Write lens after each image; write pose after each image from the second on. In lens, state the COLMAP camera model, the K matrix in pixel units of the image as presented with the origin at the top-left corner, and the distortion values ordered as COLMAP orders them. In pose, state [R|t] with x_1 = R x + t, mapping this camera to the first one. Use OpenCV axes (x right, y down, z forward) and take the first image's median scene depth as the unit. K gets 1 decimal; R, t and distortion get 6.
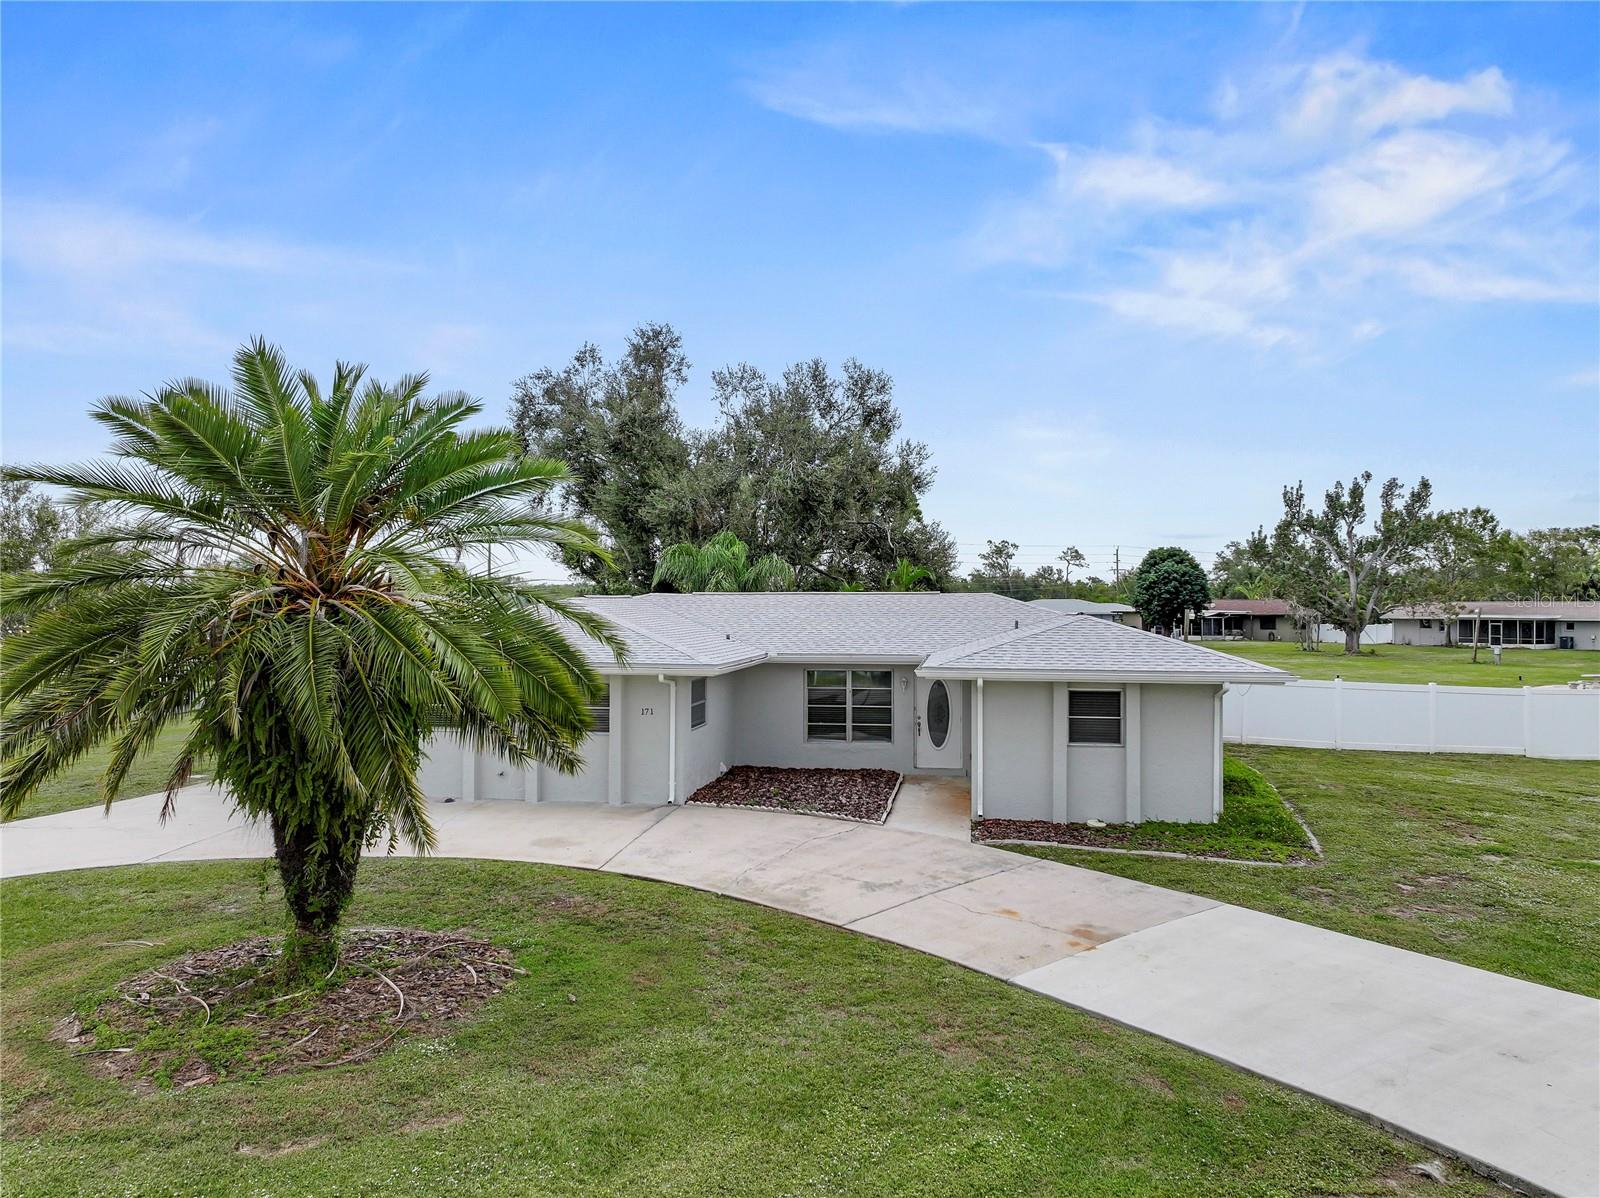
lens RADIAL K [[1115.5, 0, 800.0], [0, 1115.5, 599.0], [0, 0, 1]] dist [0.004989, 0.001658]
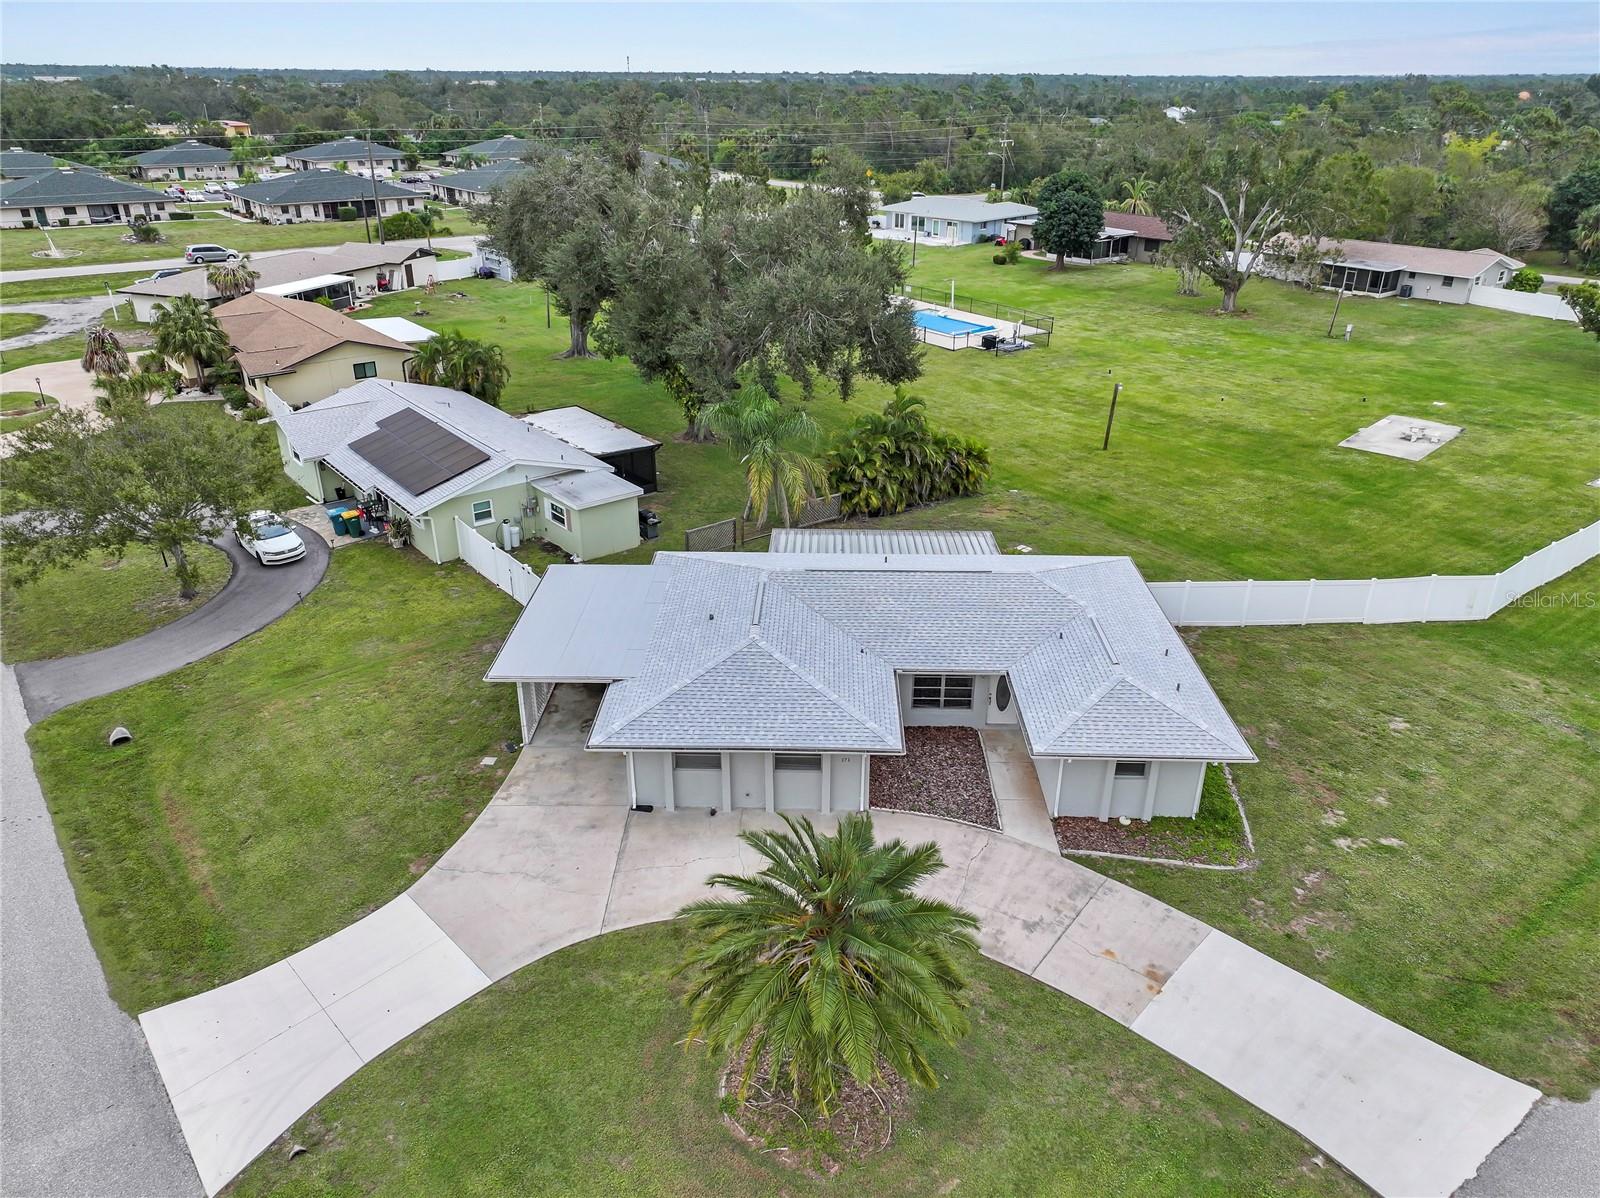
lens RADIAL K [[1115.5, 0, 800.0], [0, 1115.5, 599.0], [0, 0, 1]] dist [0.004989, 0.001658]
pose [[0.989952, -0.068515, 0.123695, -0.489687], [0.007602, 0.899292, 0.437283, -1.014013], [-0.141199, -0.431949, 0.890777, -0.348150]]
